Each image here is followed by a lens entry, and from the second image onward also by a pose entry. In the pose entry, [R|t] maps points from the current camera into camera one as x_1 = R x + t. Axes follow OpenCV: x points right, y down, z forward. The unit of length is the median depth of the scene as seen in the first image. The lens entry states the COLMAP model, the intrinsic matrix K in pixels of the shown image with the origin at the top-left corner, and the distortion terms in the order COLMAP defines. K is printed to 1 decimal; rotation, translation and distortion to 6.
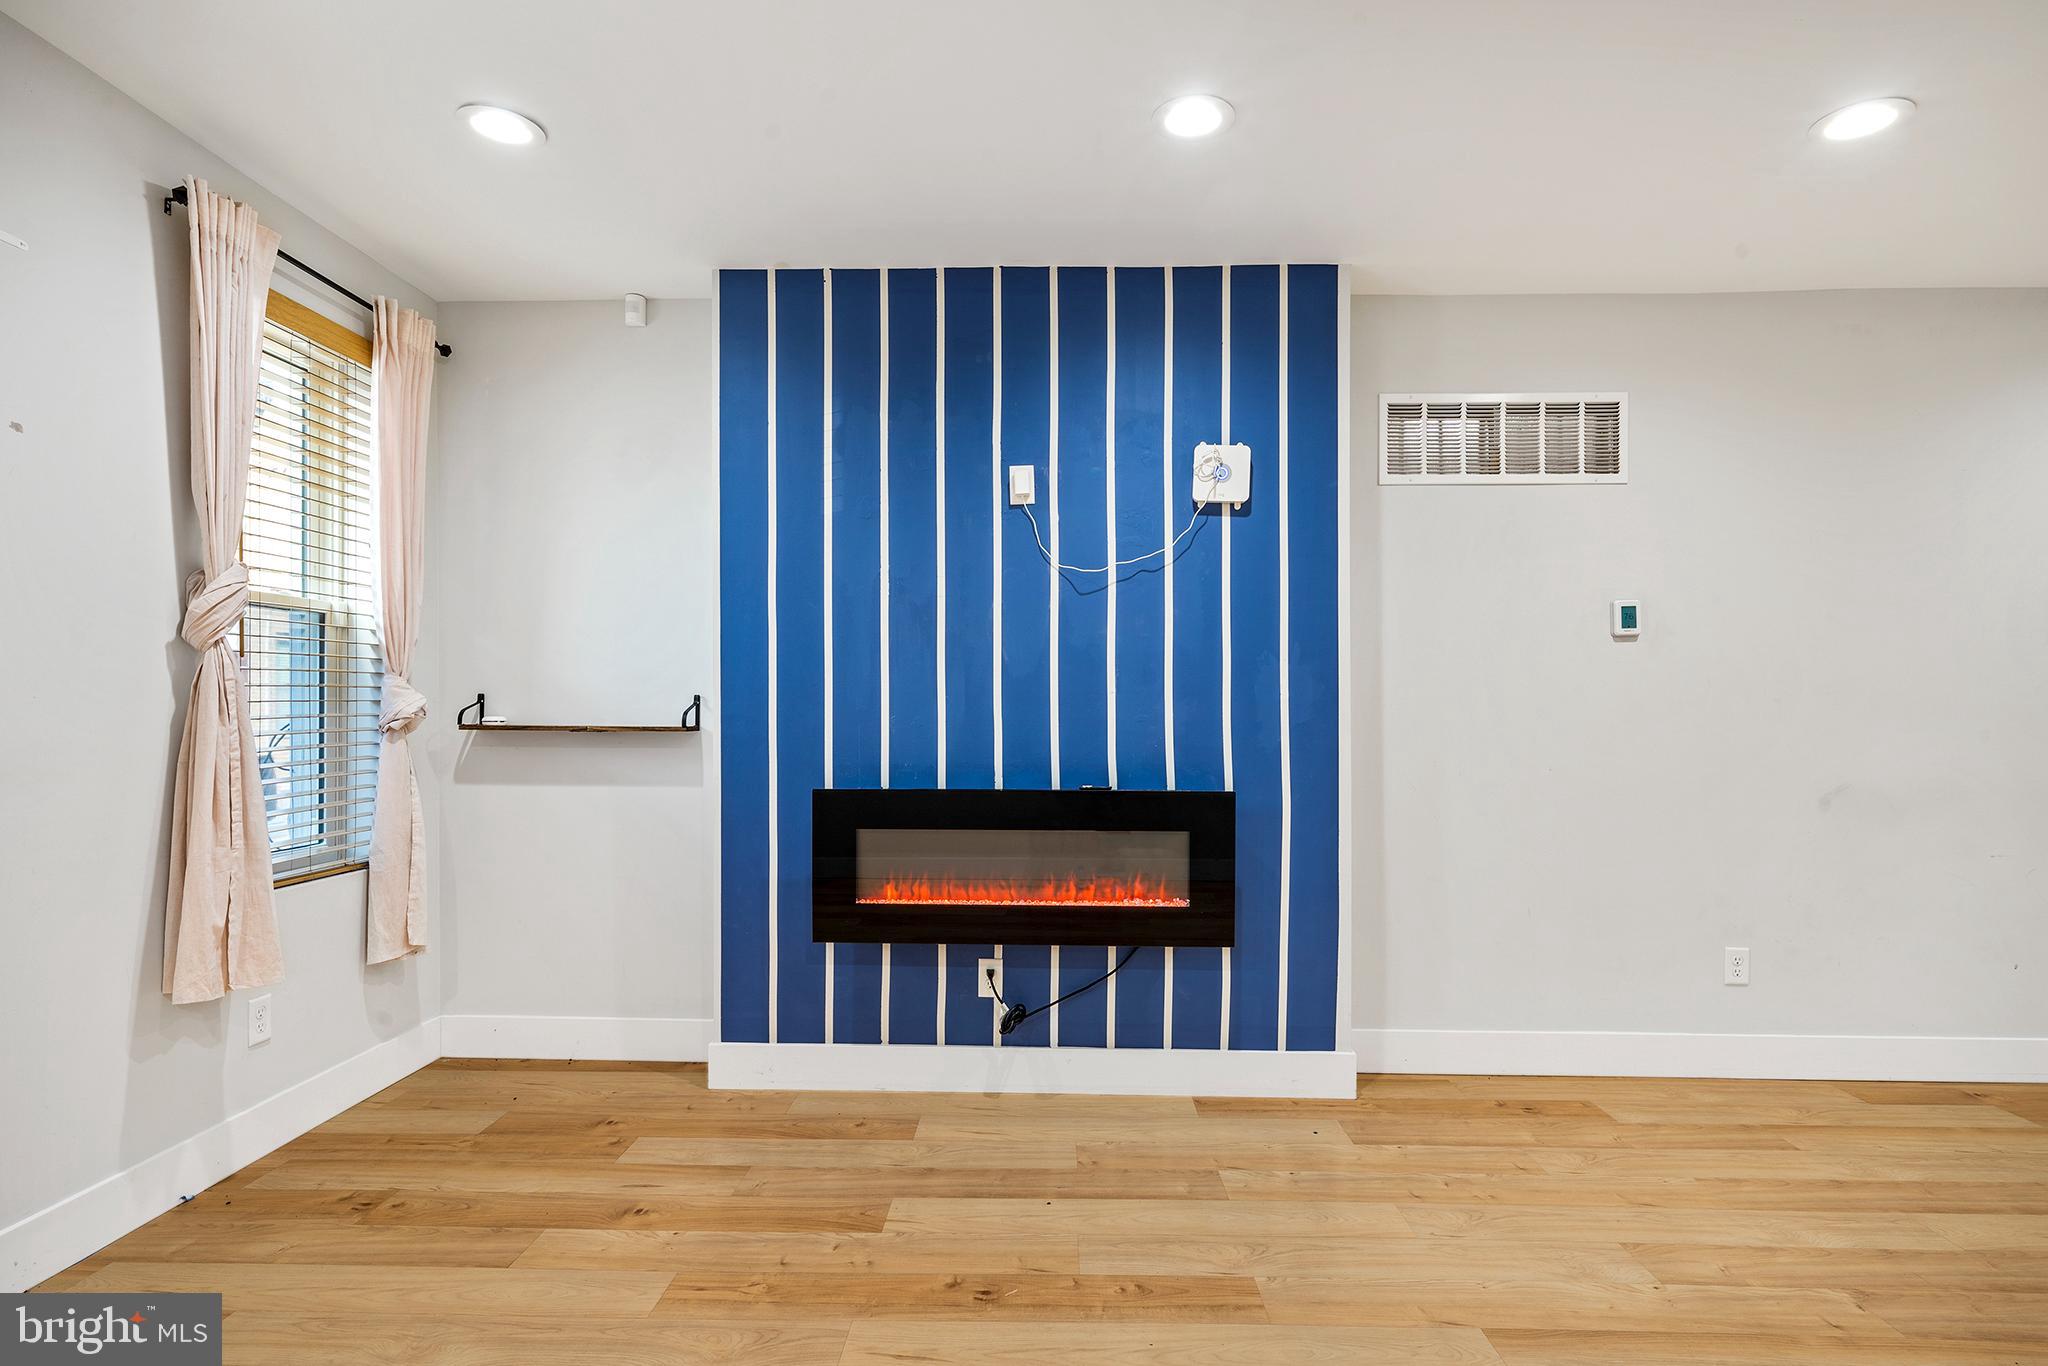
lens RADIAL K [[1005.1, 0, 1037.3], [0, 1005.1, 717.3], [0, 0, 1]] dist [0.000469, 0.000787]
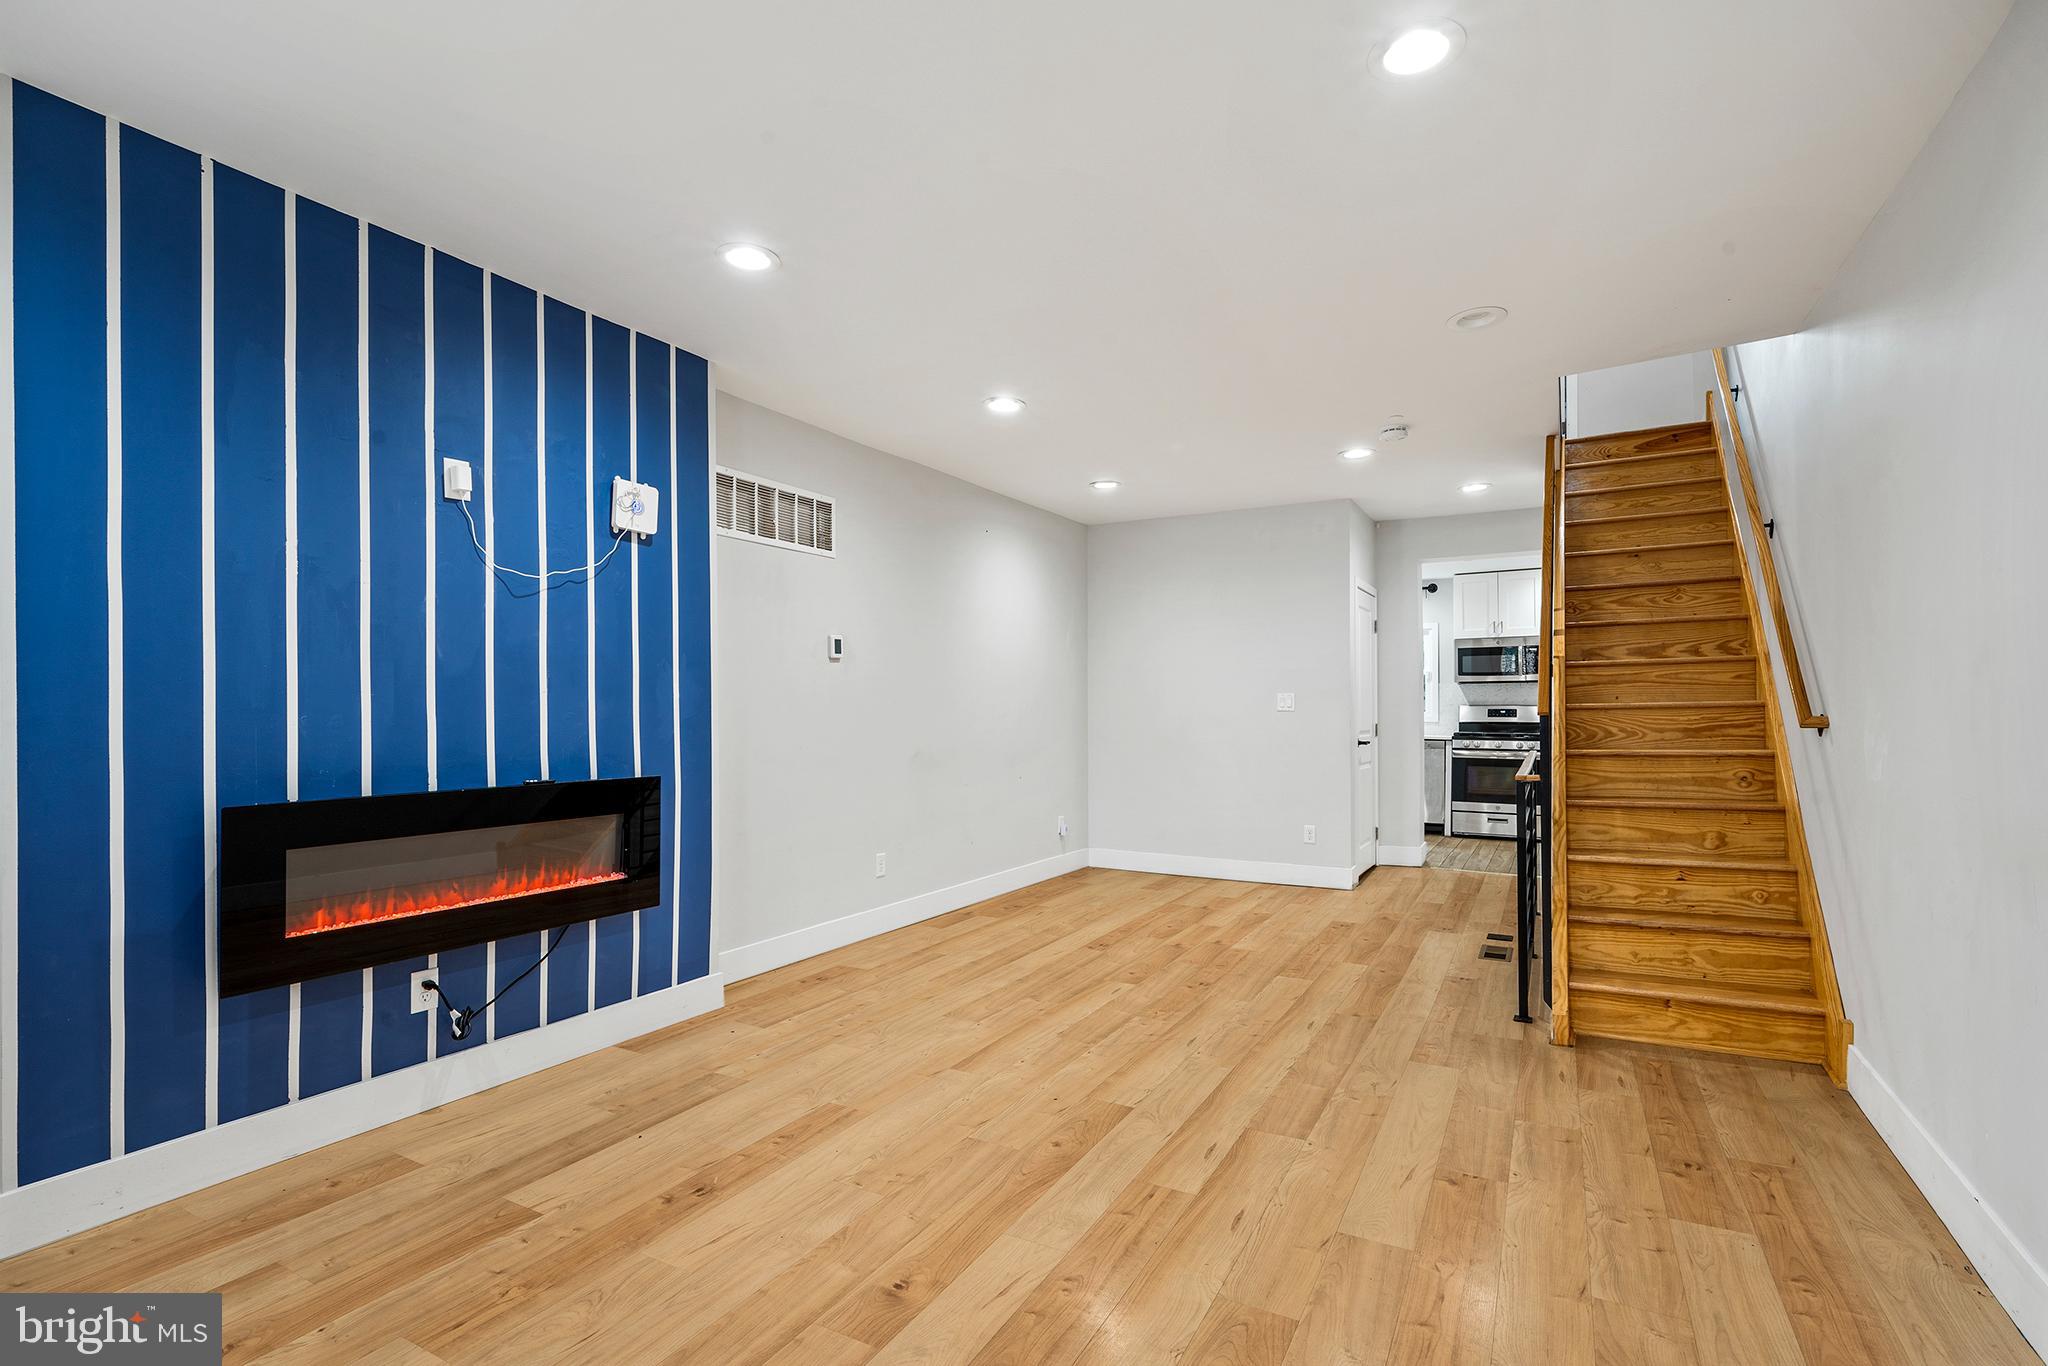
lens RADIAL K [[952.5, 0, 1035.1], [0, 952.5, 705.8], [0, 0, 1]] dist [-0.000193, -0.001214]
pose [[0.462720, -0.000109, 0.886504, -0.585939], [0.006592, 0.999973, -0.003318, -0.003017], [-0.886480, 0.007379, 0.462709, 0.070617]]
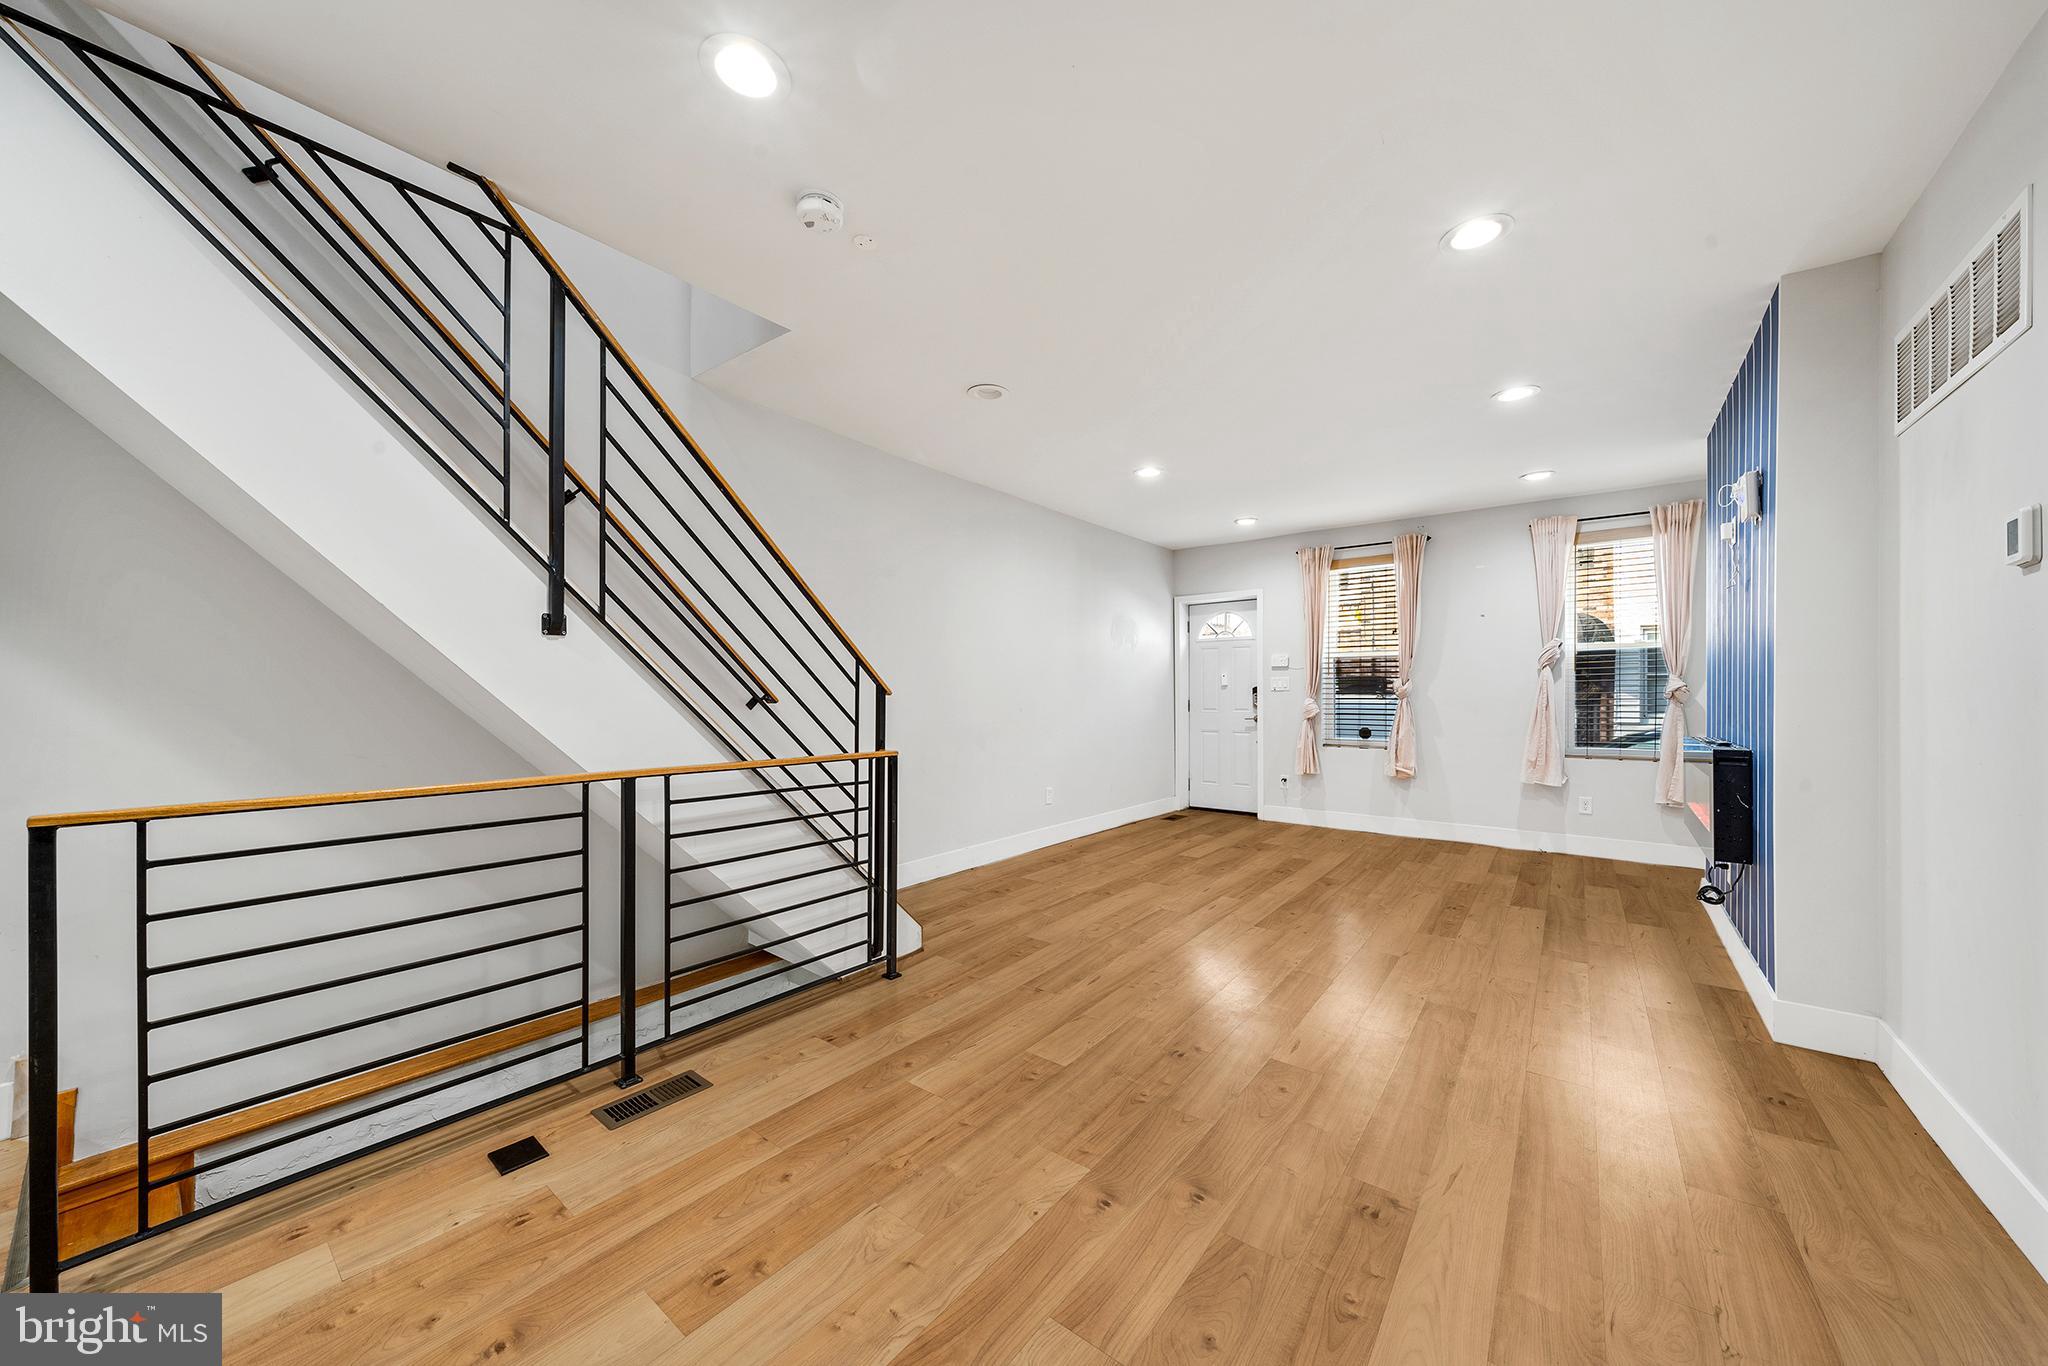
lens RADIAL K [[706.6, 0, 1021.1], [0, 706.6, 686.1], [0, 0, 1]] dist [-0.006511, -0.000242]
pose [[-0.602789, -0.009175, -0.797848, 1.416362], [-0.002442, 0.999950, -0.009654, 0.003702], [0.797897, -0.003871, -0.602782, 0.804362]]
